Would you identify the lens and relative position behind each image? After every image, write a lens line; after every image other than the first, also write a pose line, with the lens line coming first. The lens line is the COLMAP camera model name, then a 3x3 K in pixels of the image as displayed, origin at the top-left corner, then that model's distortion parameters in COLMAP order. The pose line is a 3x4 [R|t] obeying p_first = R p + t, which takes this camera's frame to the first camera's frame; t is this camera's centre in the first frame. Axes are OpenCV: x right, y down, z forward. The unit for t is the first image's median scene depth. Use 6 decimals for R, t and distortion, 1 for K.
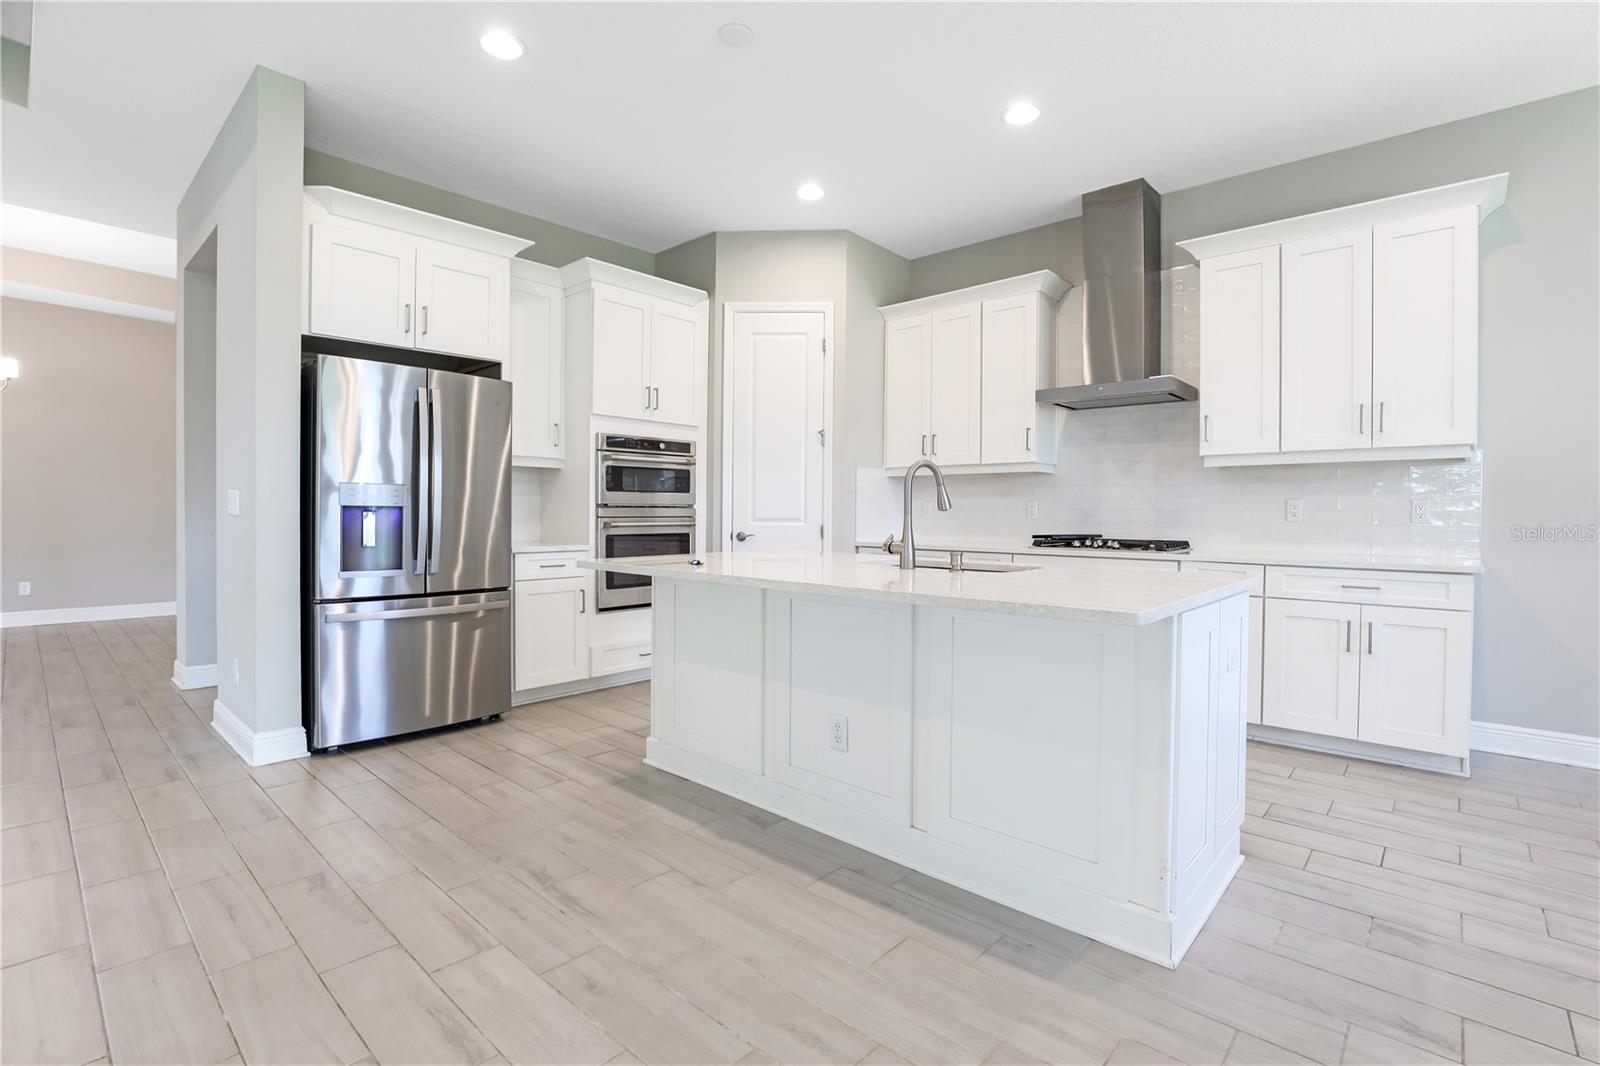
lens RADIAL K [[733.1, 0, 805.2], [0, 733.1, 530.1], [0, 0, 1]] dist [-0.035974, 0.005852]
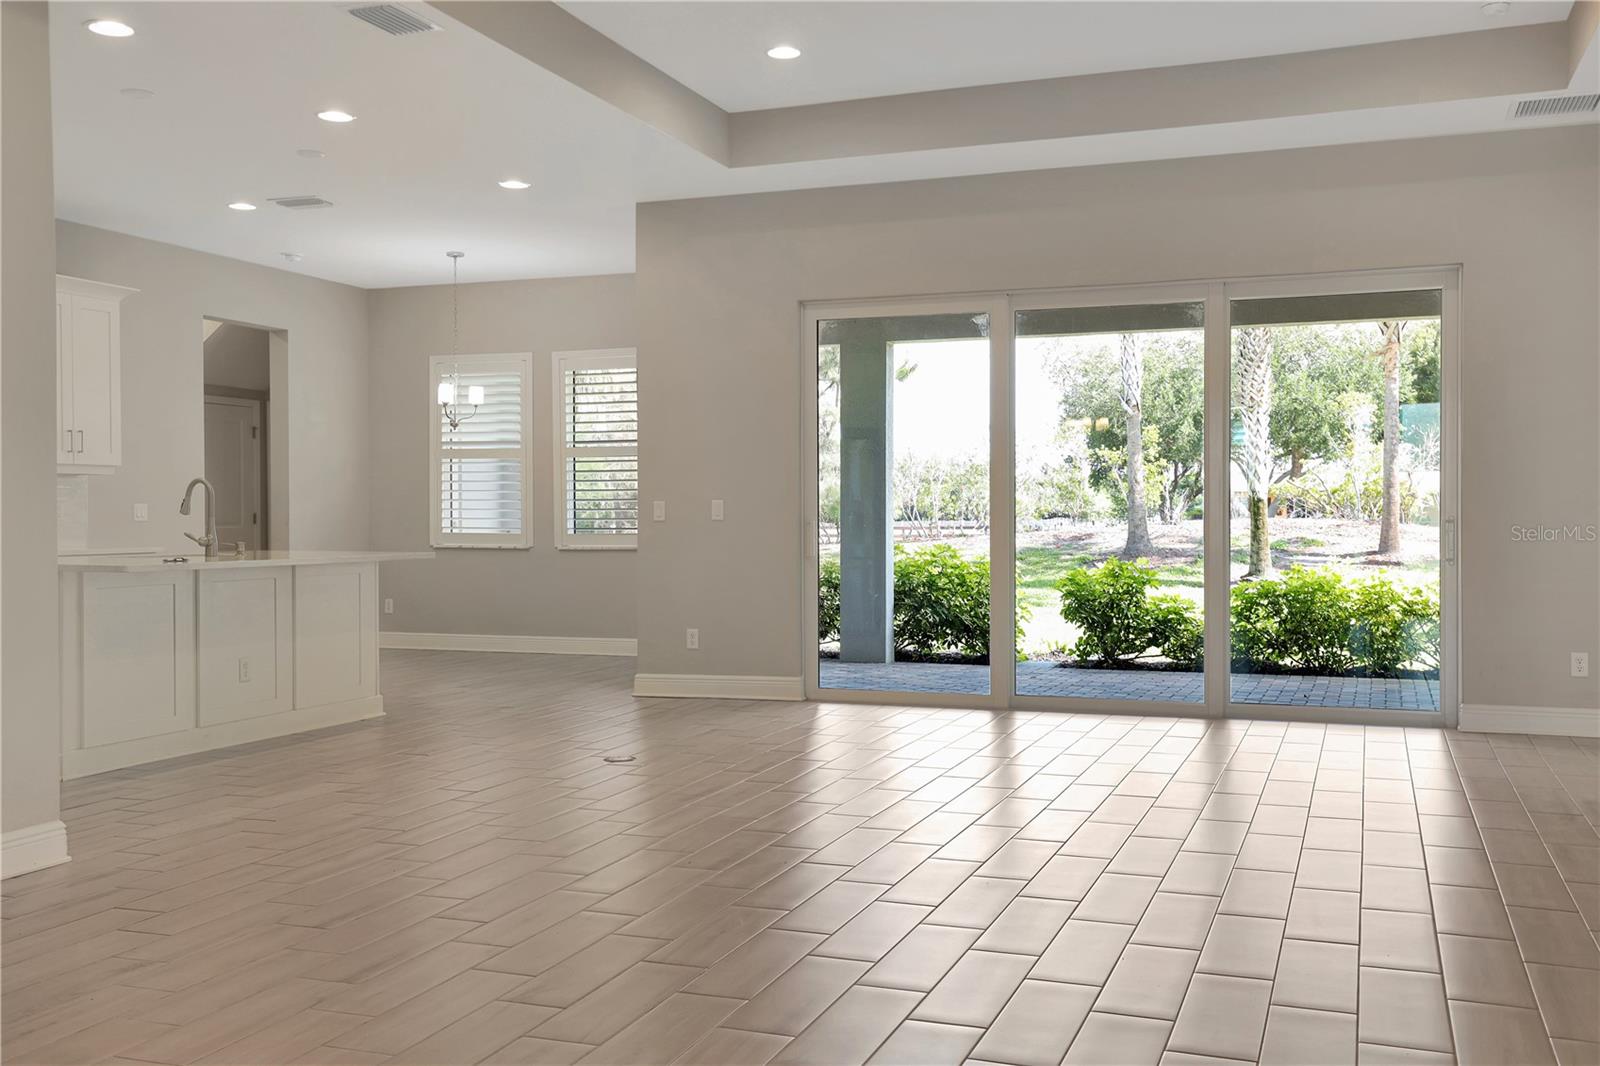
lens RADIAL K [[1506.0, 0, 806.5], [0, 1506.0, 524.1], [0, 0, 1]] dist [0.051060, 0.000000]
pose [[-0.366331, -0.013180, 0.930391, -1.989520], [0.022808, 0.999472, 0.023140, -0.033163], [-0.930205, 0.029698, -0.365837, 0.670571]]
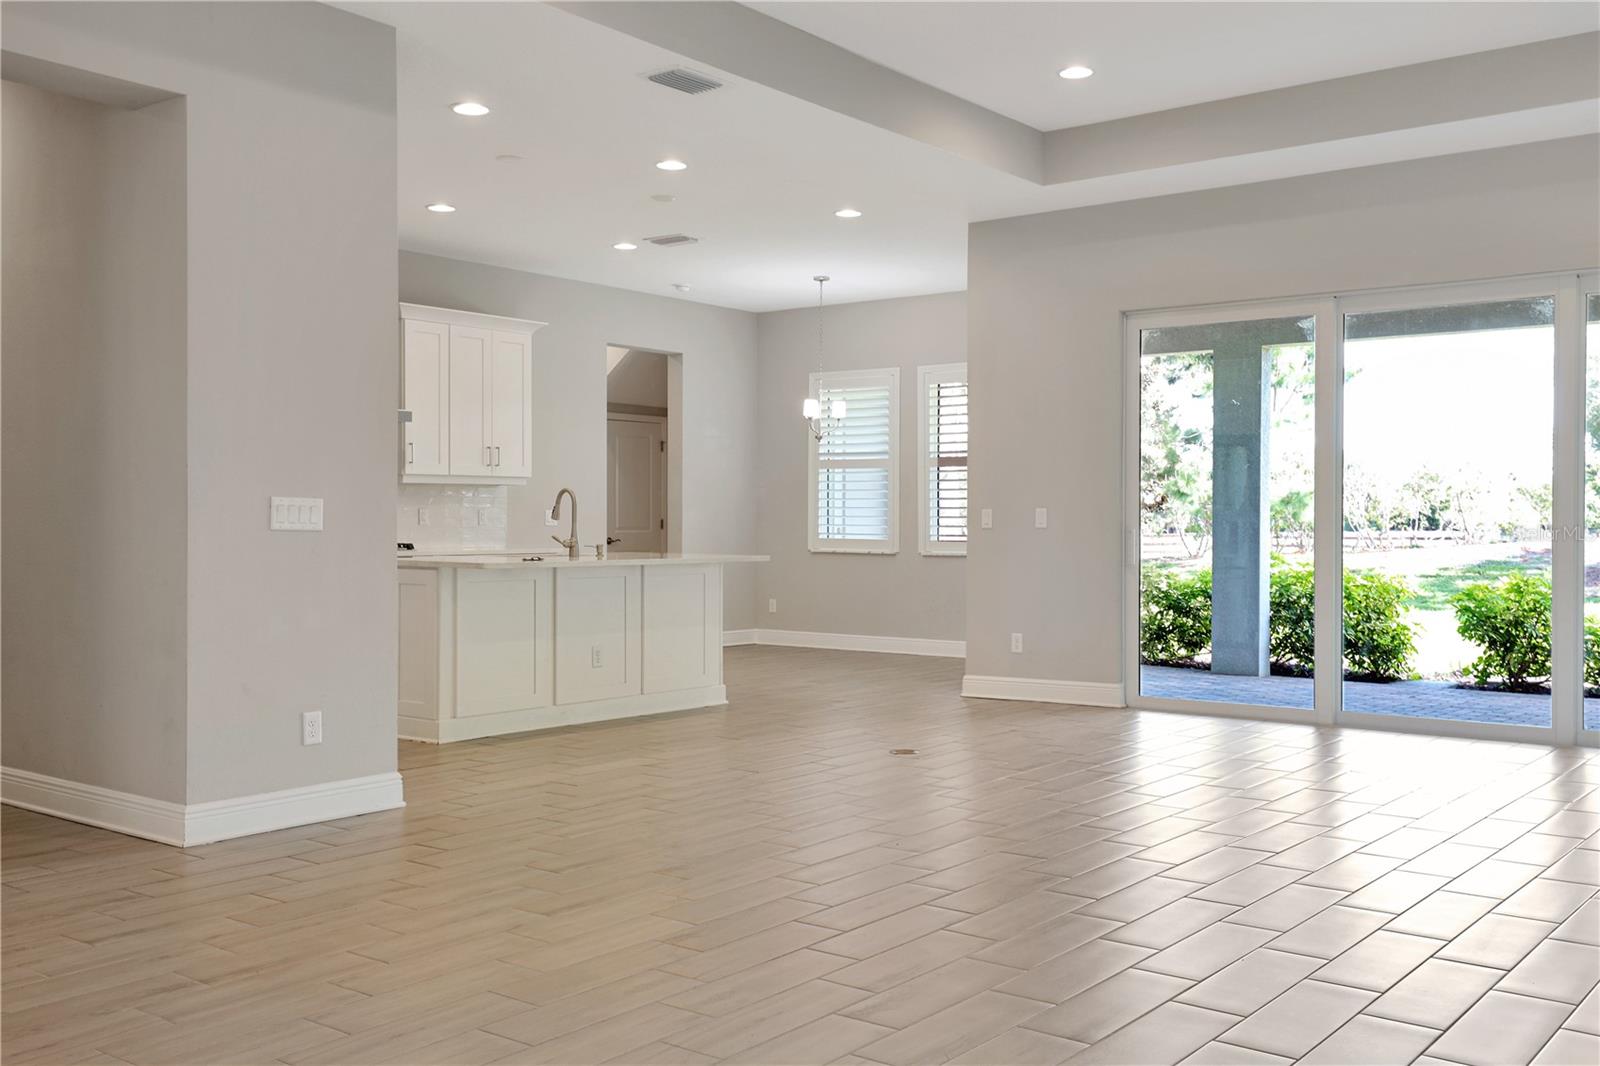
lens RADIAL K [[1506.0, 0, 812.1], [0, 1506.0, 525.2], [0, 0, 1]] dist [0.051060, 0.000000]
pose [[-0.074156, -0.010449, 0.997192, -2.127670], [0.020947, 0.999708, 0.012033, -0.029444], [-0.997027, 0.021780, -0.073916, 0.485480]]
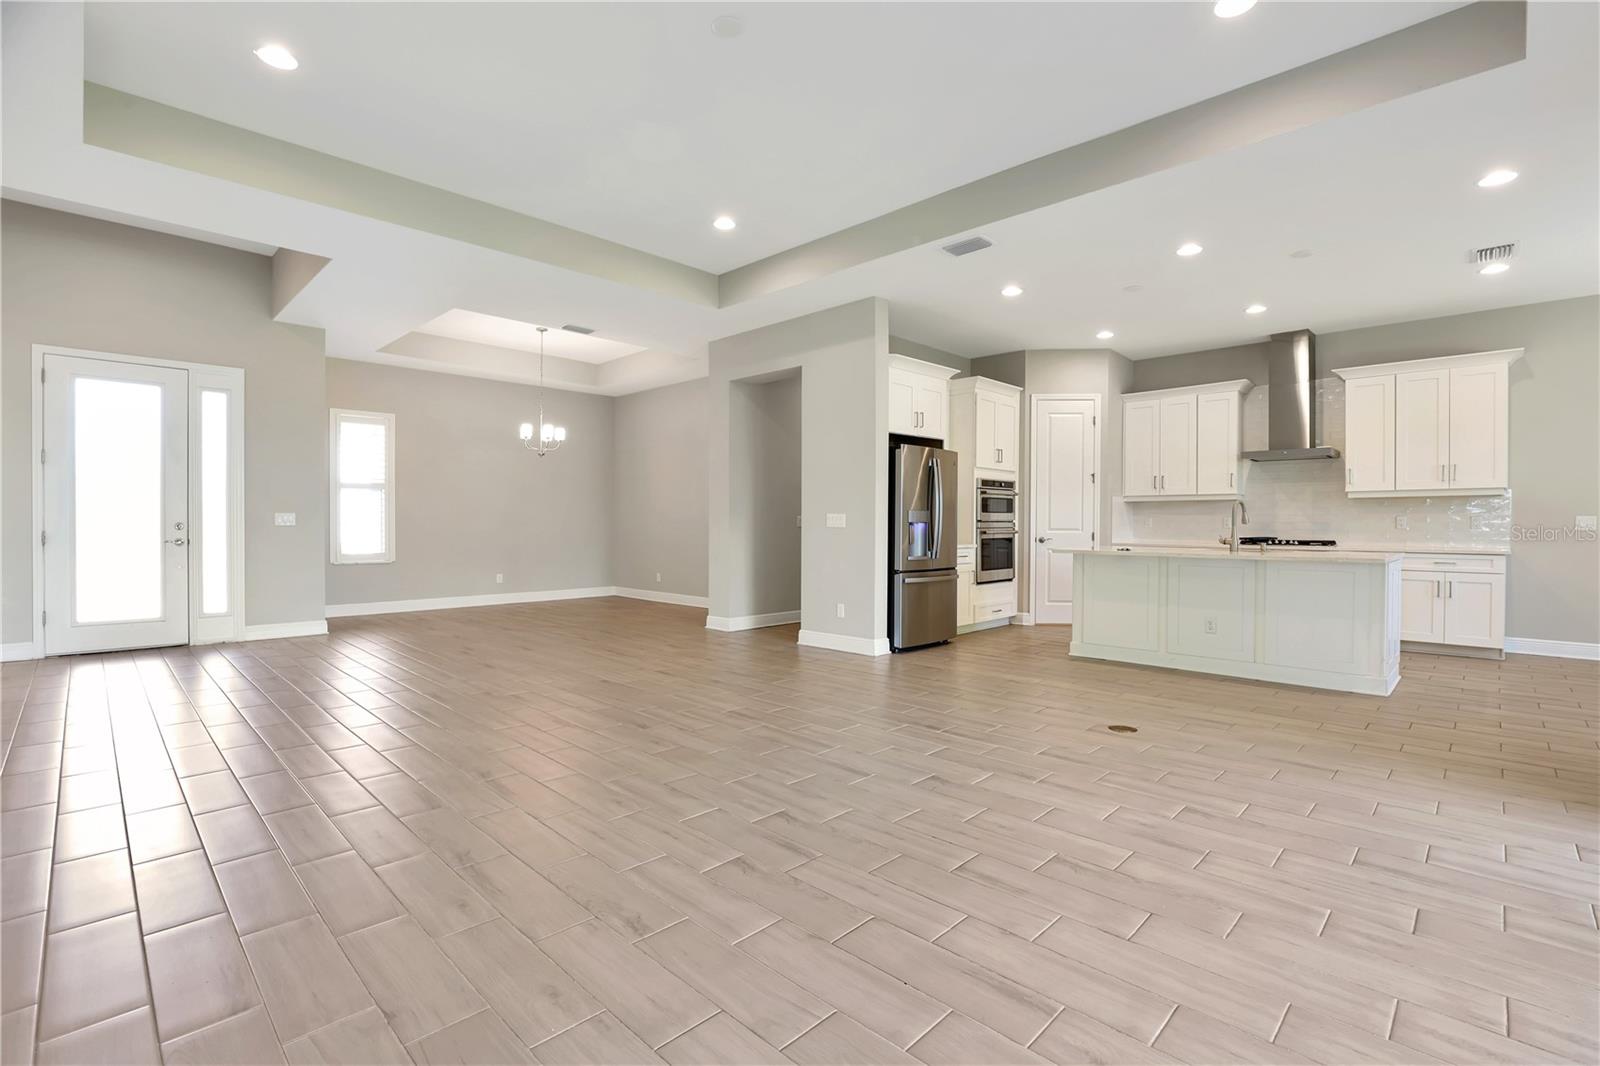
lens RADIAL K [[733.1, 0, 801.6], [0, 733.1, 535.4], [0, 0, 1]] dist [-0.035974, 0.005852]
pose [[0.999167, -0.003362, -0.040674, -0.694635], [0.003033, 0.999962, -0.008134, 0.013482], [0.040699, 0.008003, 0.999139, -0.783092]]
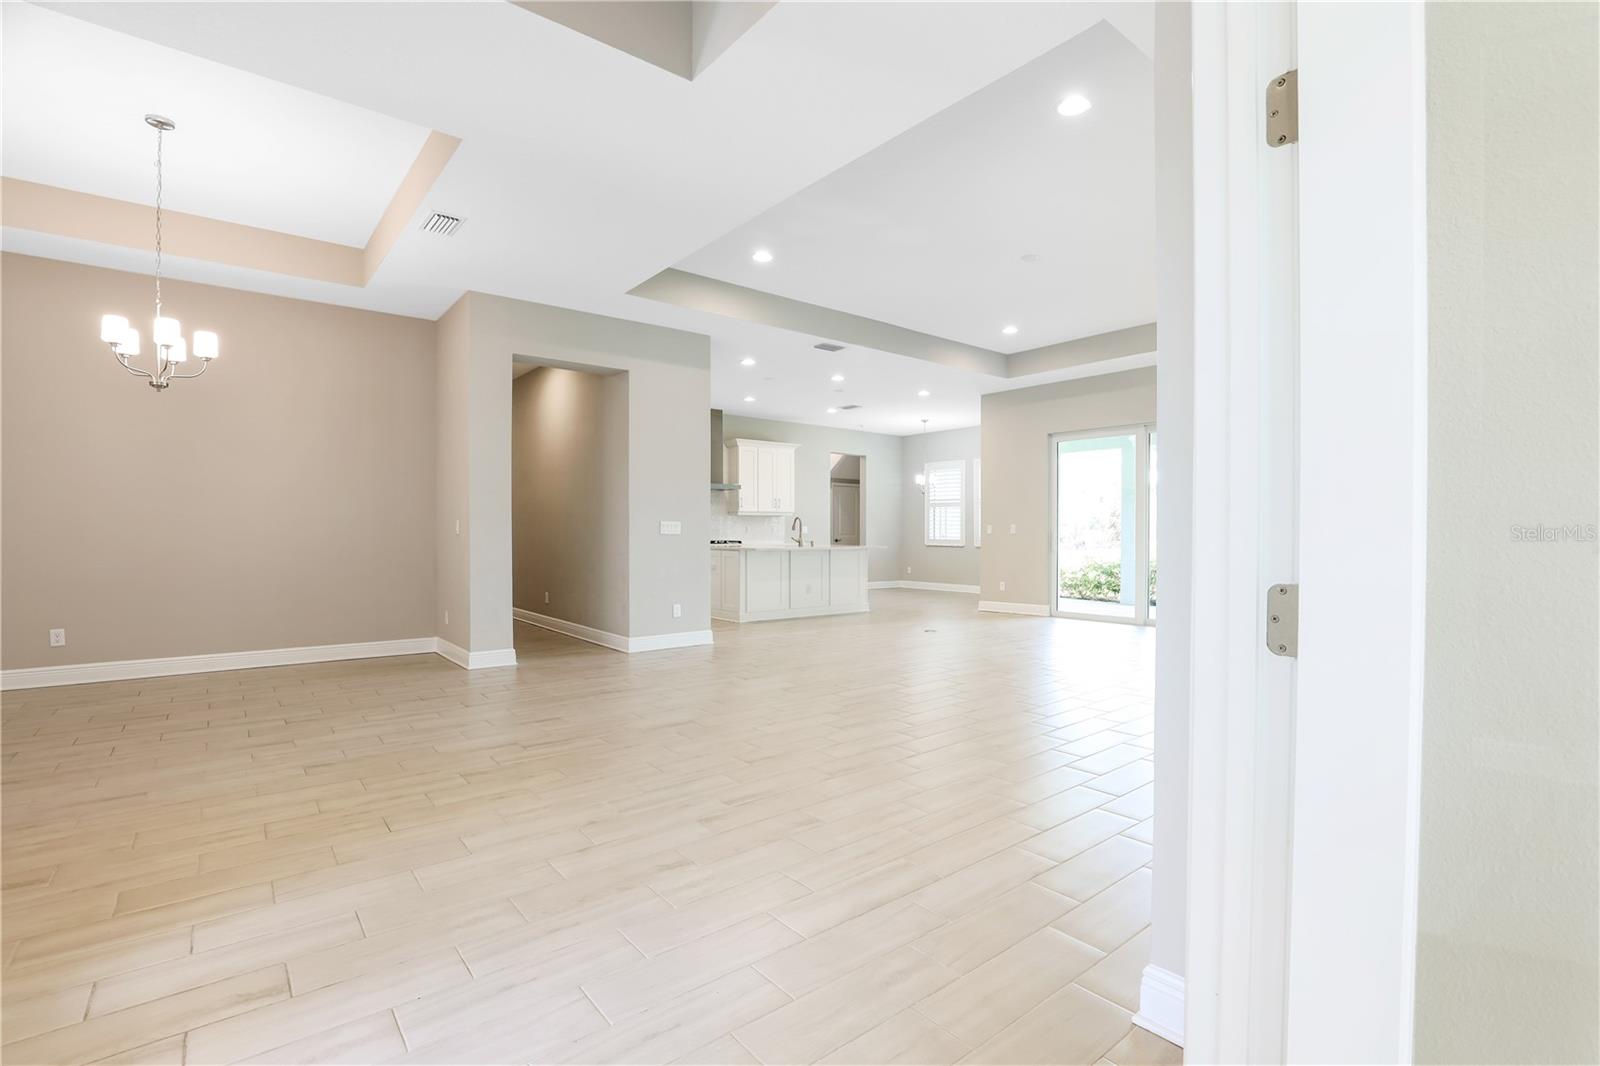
lens RADIAL K [[733.1, 0, 807.9], [0, 733.1, 537.8], [0, 0, 1]] dist [-0.035974, 0.005852]
pose [[0.149214, -0.015106, 0.988689, -2.373197], [0.023976, 0.999645, 0.011655, -0.021418], [-0.988514, 0.021966, 0.149524, 0.271437]]
